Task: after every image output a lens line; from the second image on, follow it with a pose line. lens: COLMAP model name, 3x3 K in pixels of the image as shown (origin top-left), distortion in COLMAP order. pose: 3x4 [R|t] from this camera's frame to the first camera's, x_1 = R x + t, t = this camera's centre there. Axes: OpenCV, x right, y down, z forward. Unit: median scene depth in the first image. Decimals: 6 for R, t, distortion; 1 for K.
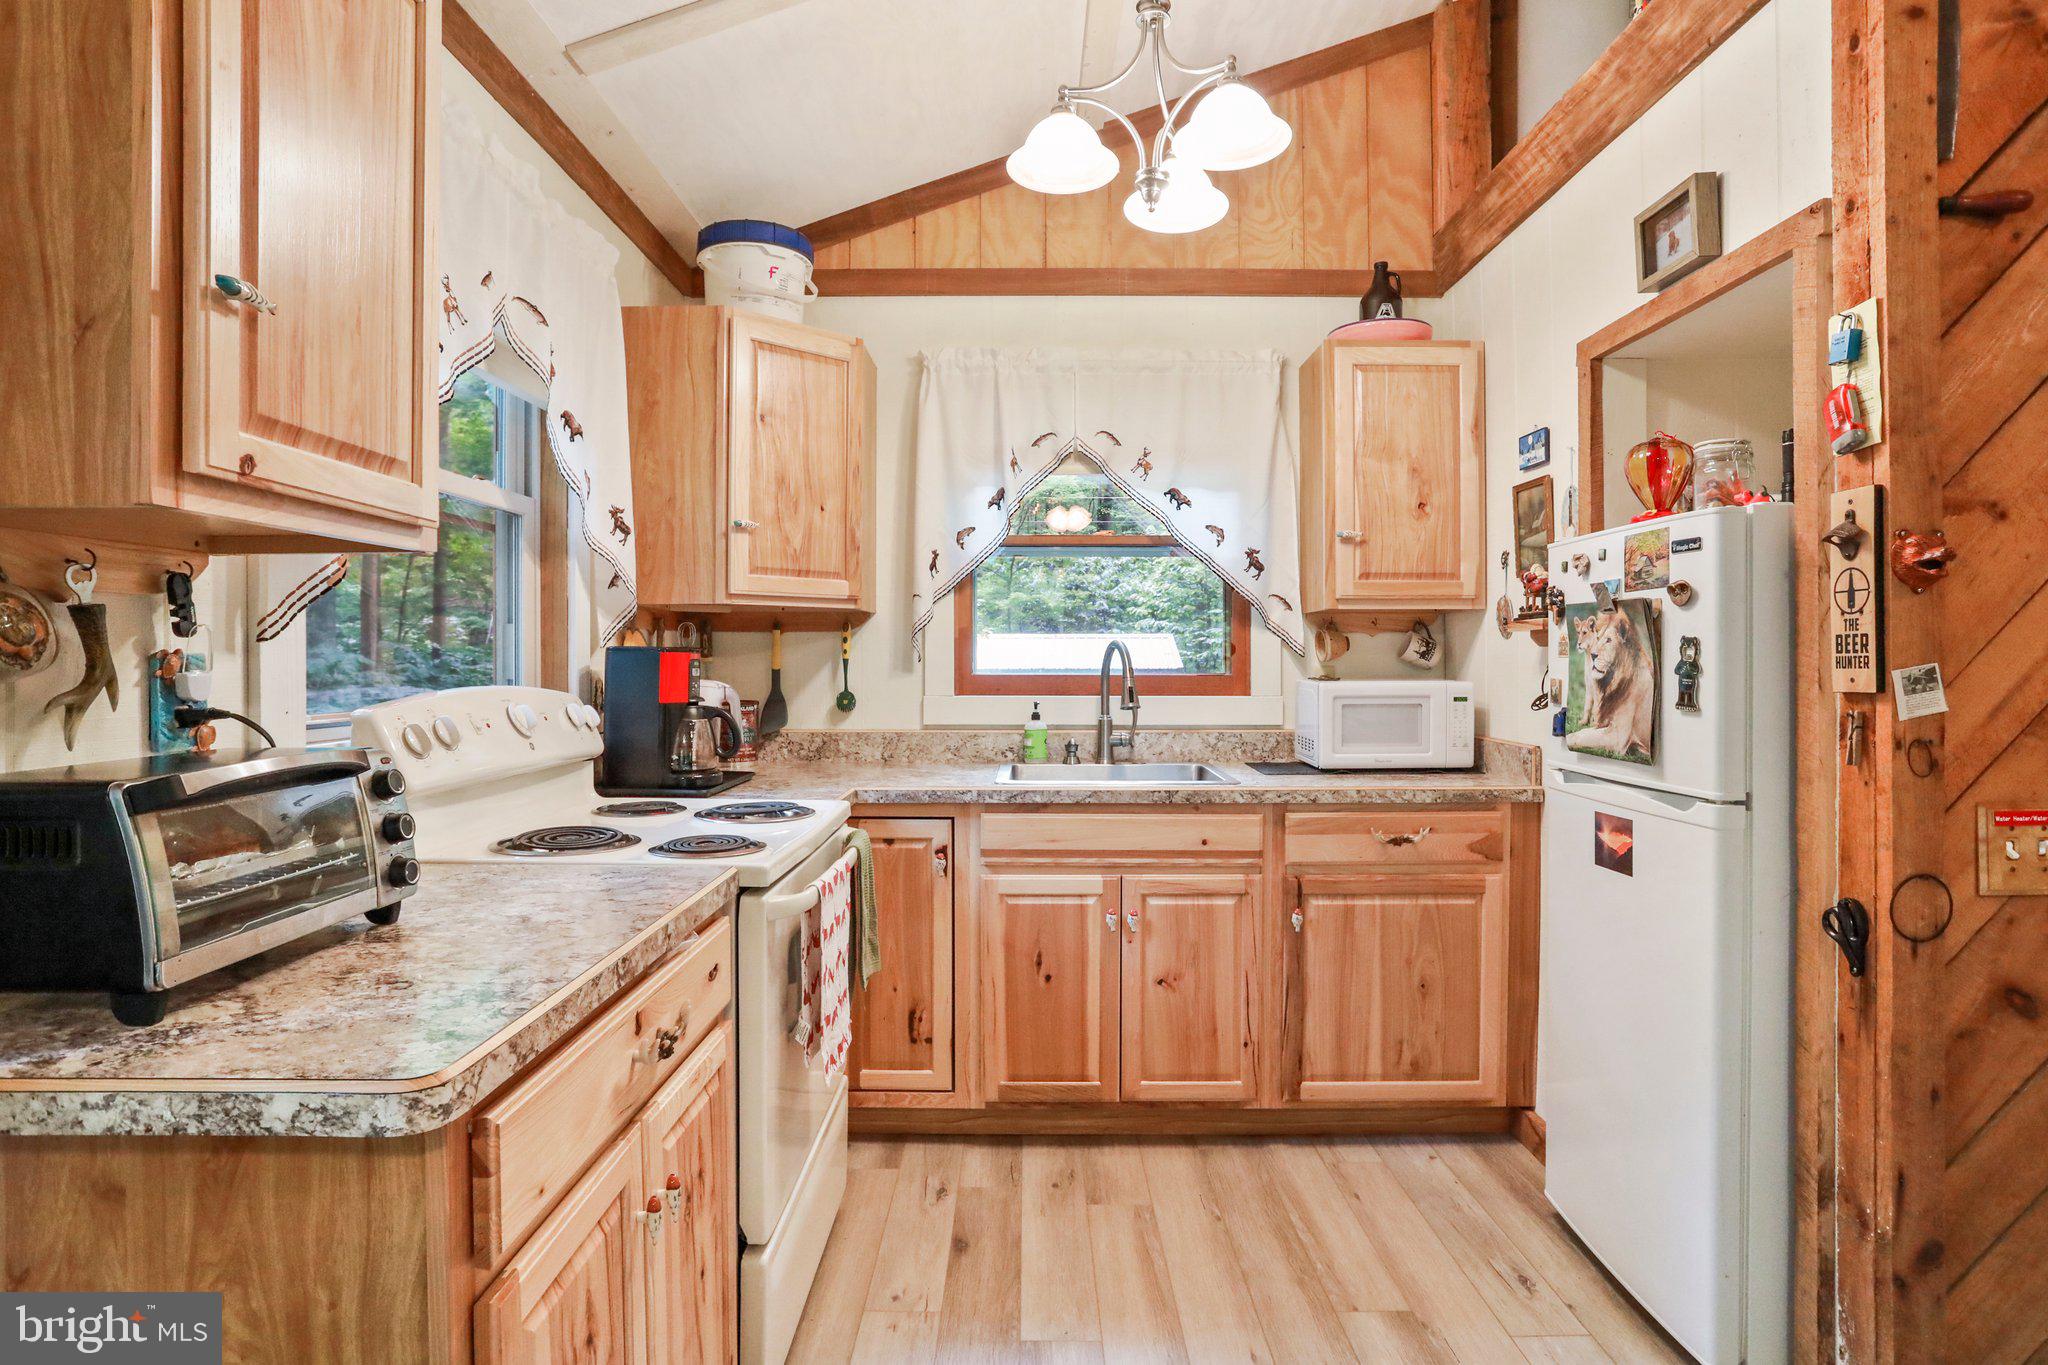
lens RADIAL K [[1053.2, 0, 1013.3], [0, 1053.2, 668.8], [0, 0, 1]] dist [-0.043746, 0.013229]
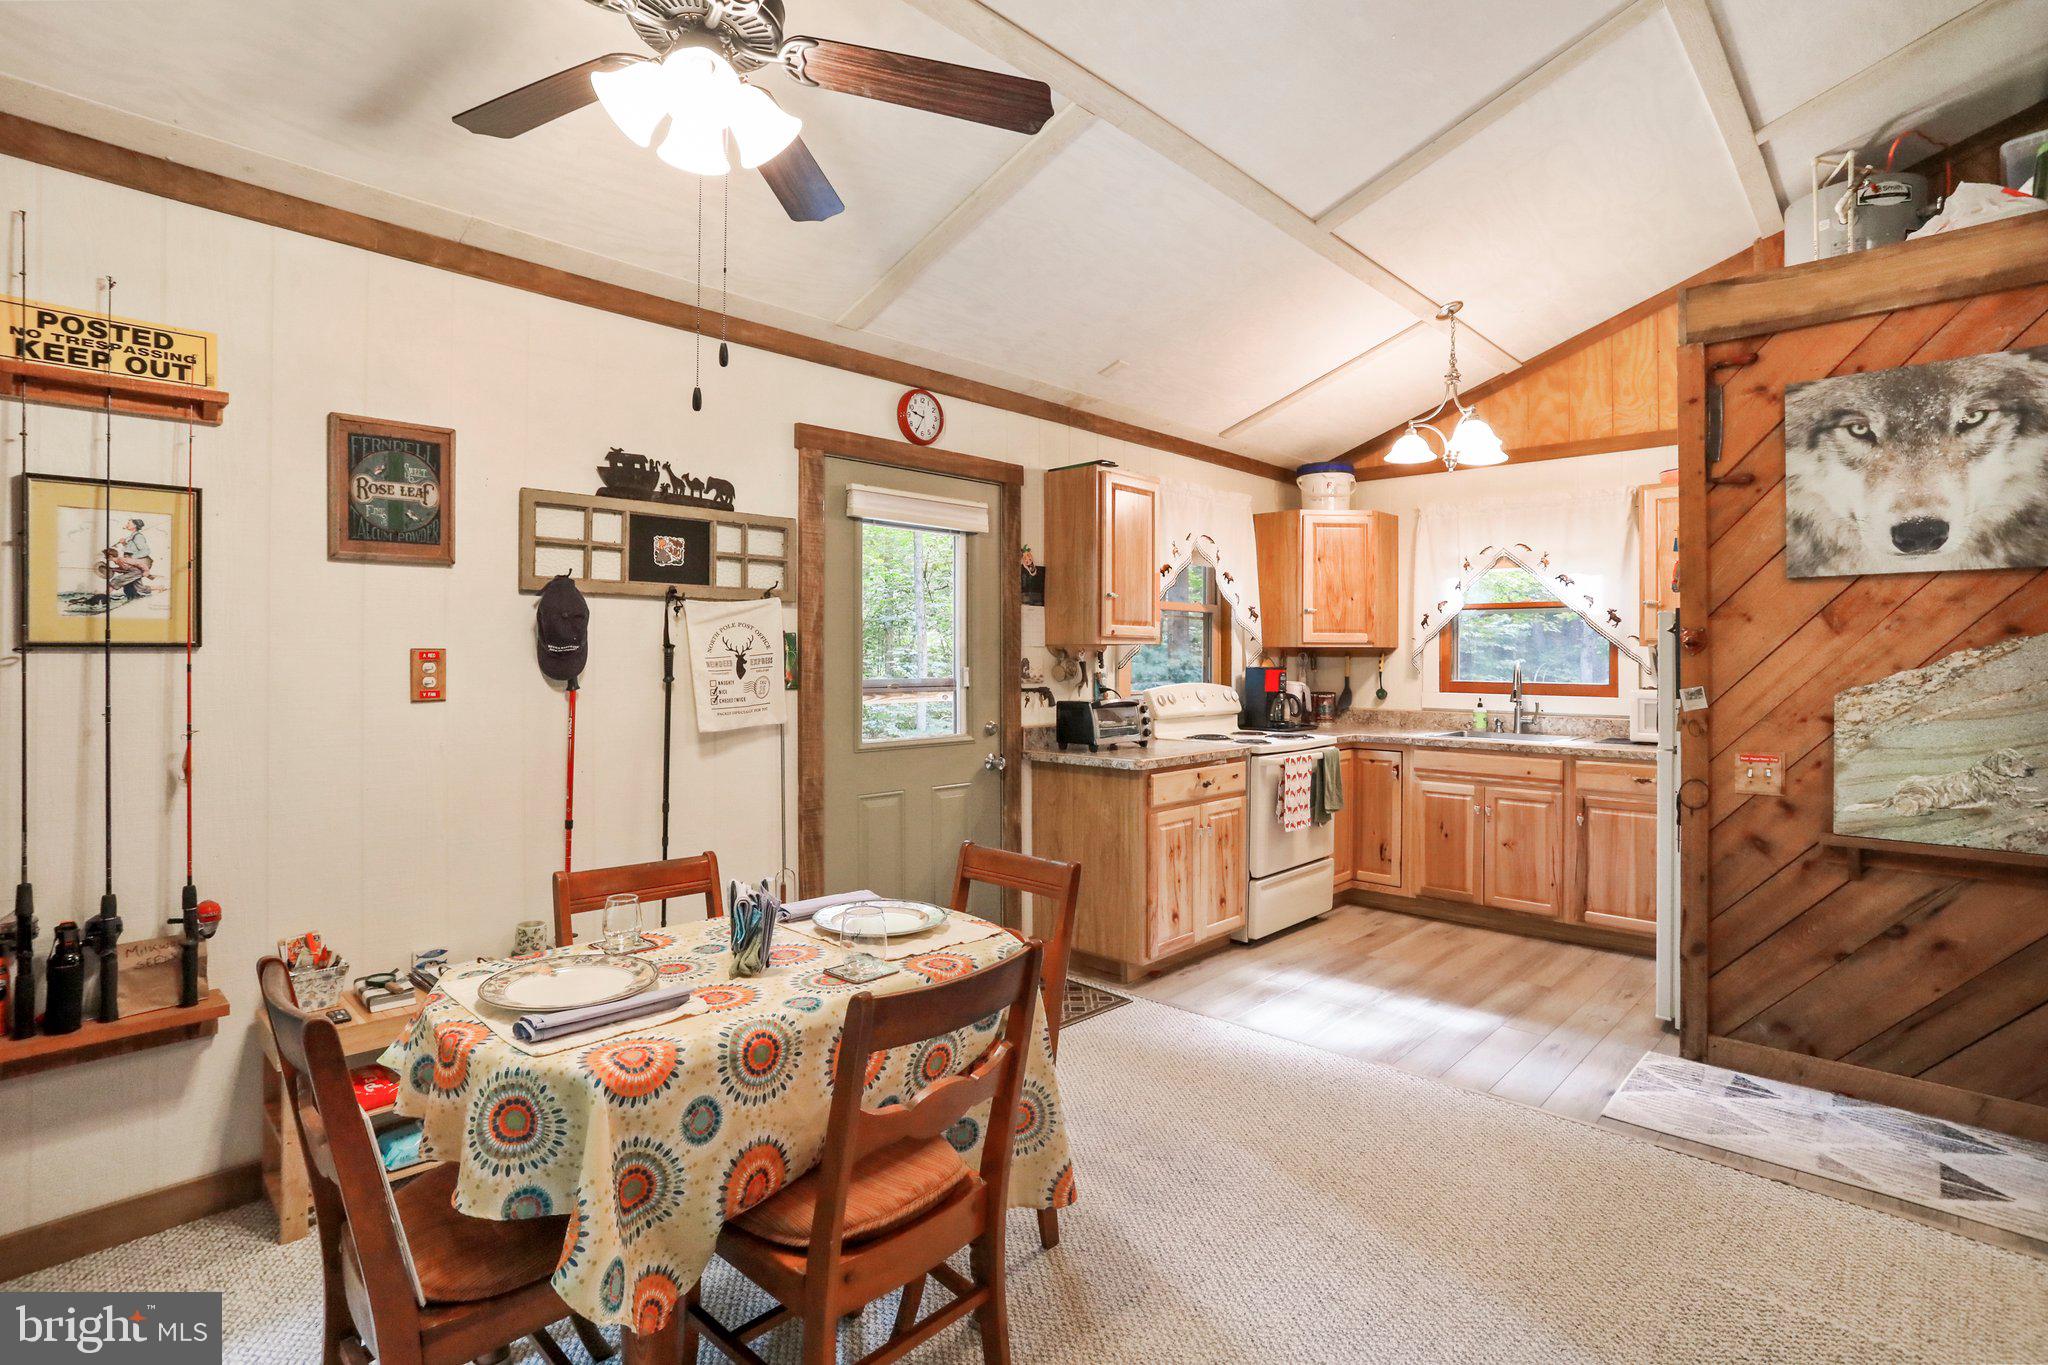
lens RADIAL K [[1004.3, 0, 1028.5], [0, 1004.3, 652.7], [0, 0, 1]] dist [-0.030153, 0.010946]
pose [[0.730245, 0.000816, -0.683185, 0.747246], [-0.009078, 0.999923, -0.008509, -0.027674], [0.683126, 0.012416, 0.730195, -0.923724]]
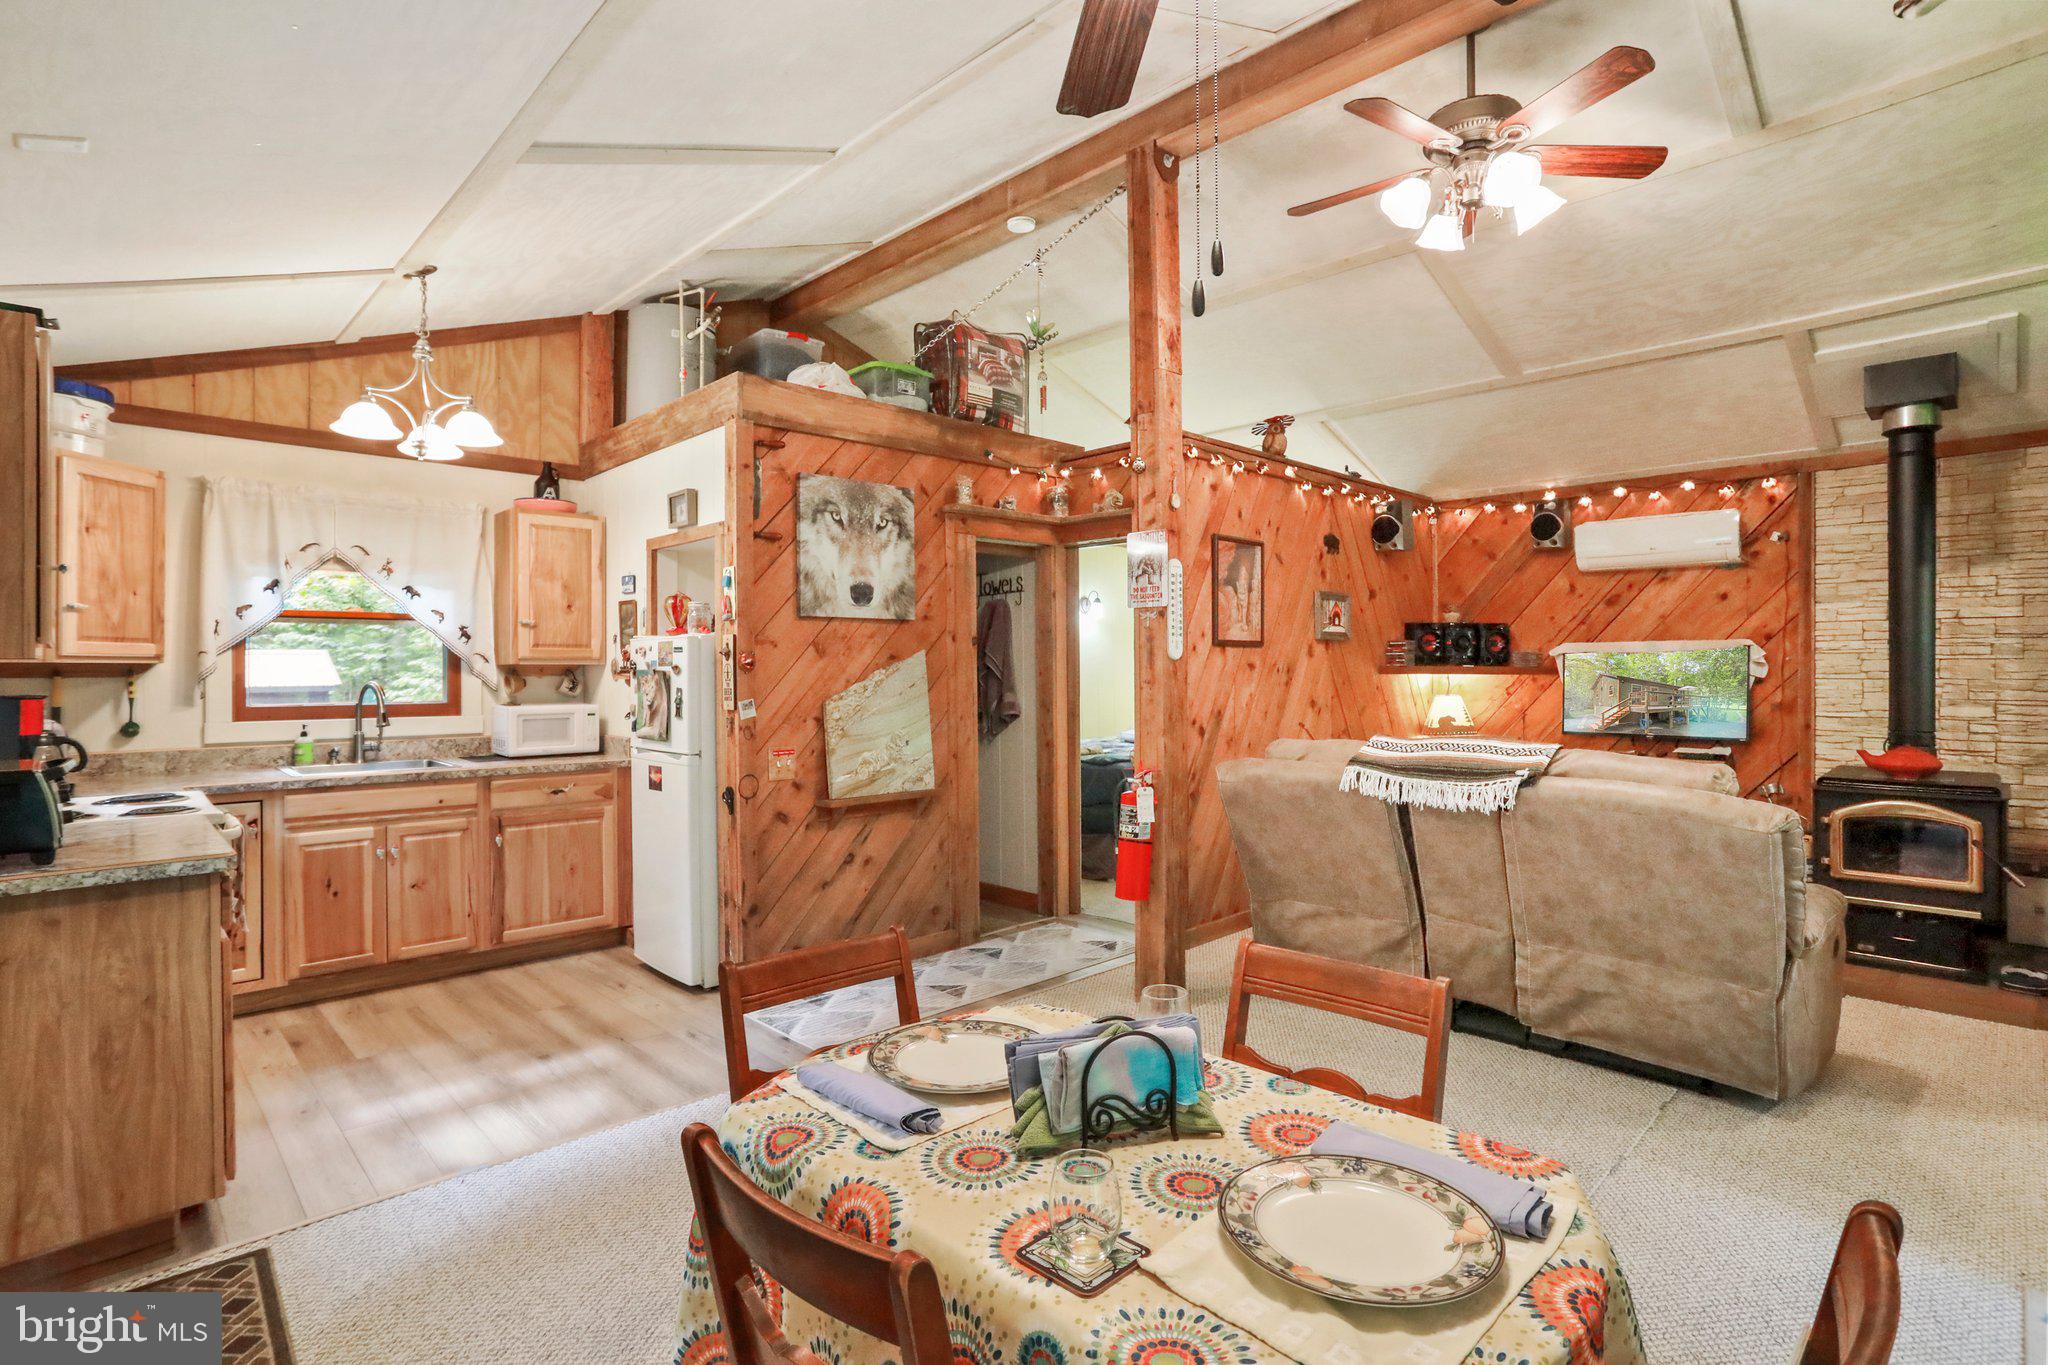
lens RADIAL K [[1004.3, 0, 1021.7], [0, 1004.3, 674.8], [0, 0, 1]] dist [-0.030153, 0.010946]
pose [[0.711217, -0.004502, 0.702958, -0.289089], [0.006917, 0.999976, -0.000594, -0.036903], [-0.702938, 0.005285, 0.711231, -0.841286]]
